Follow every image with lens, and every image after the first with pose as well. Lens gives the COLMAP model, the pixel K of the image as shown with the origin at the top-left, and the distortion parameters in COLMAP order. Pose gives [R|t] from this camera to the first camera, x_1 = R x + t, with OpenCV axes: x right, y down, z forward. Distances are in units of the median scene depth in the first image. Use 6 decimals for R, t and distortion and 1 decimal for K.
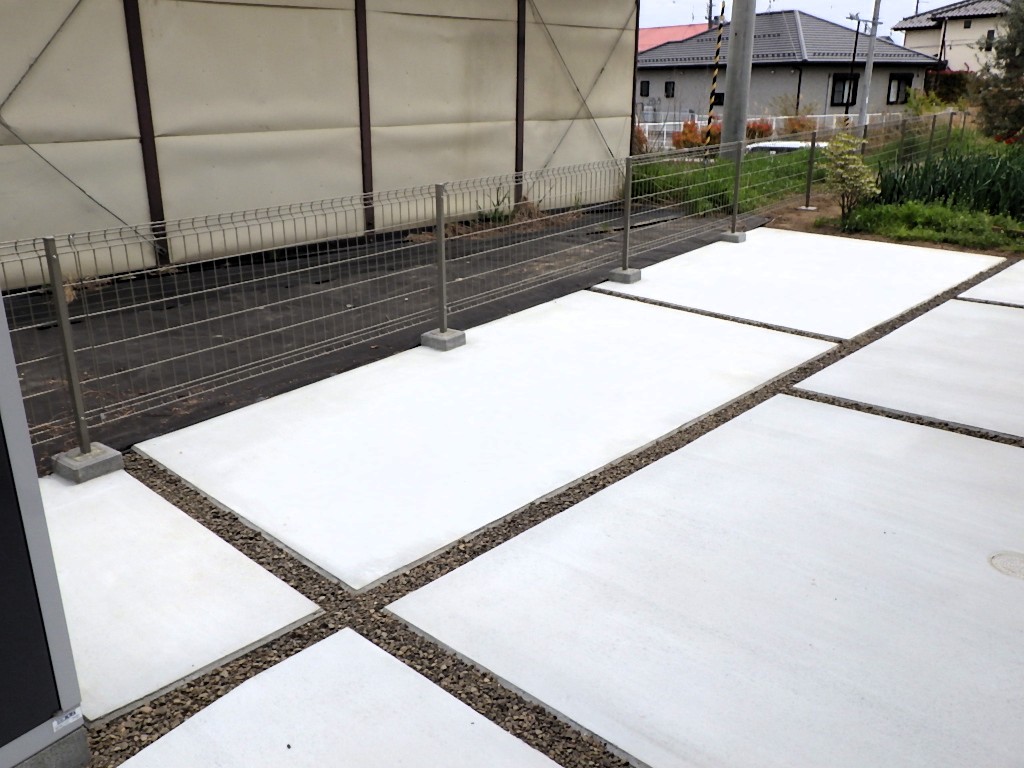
lens RADIAL K [[830.2, 0, 512.0], [0, 830.2, 384.0], [0, 0, 1]] dist [-0.015823, 0.000491]
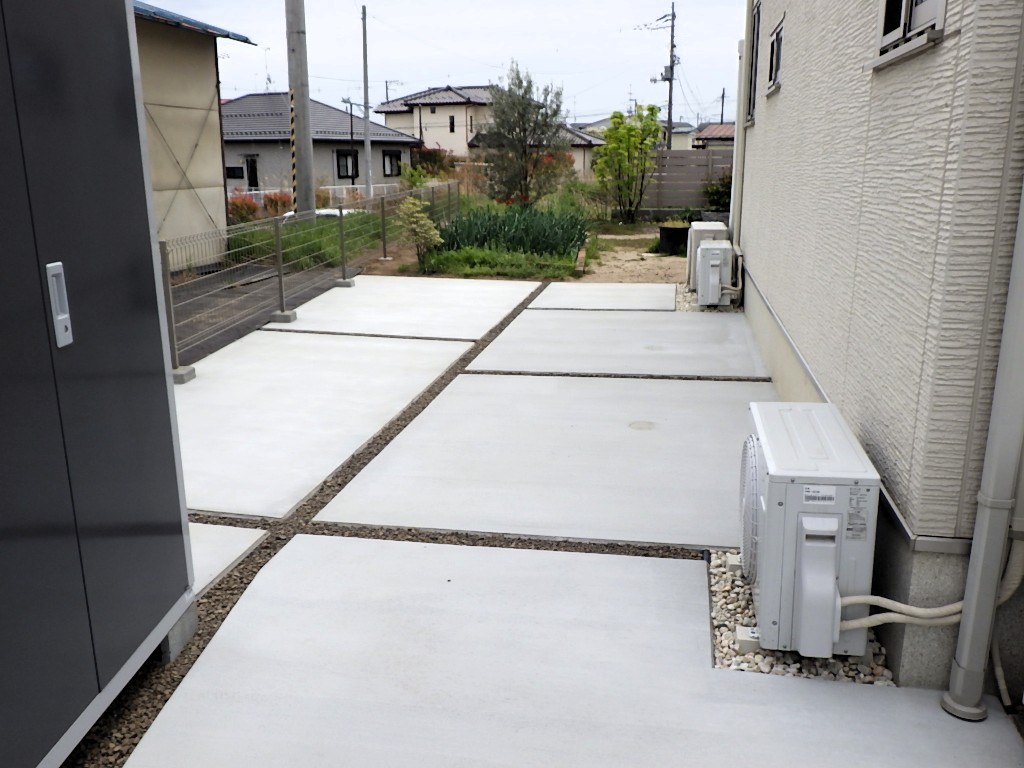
lens RADIAL K [[830.2, 0, 512.0], [0, 830.2, 384.0], [0, 0, 1]] dist [-0.015823, 0.000491]
pose [[0.838889, -0.133141, 0.527768, -0.160493], [0.176068, 0.983869, -0.031659, 0.040696], [-0.515039, 0.119482, 0.848799, -0.108684]]
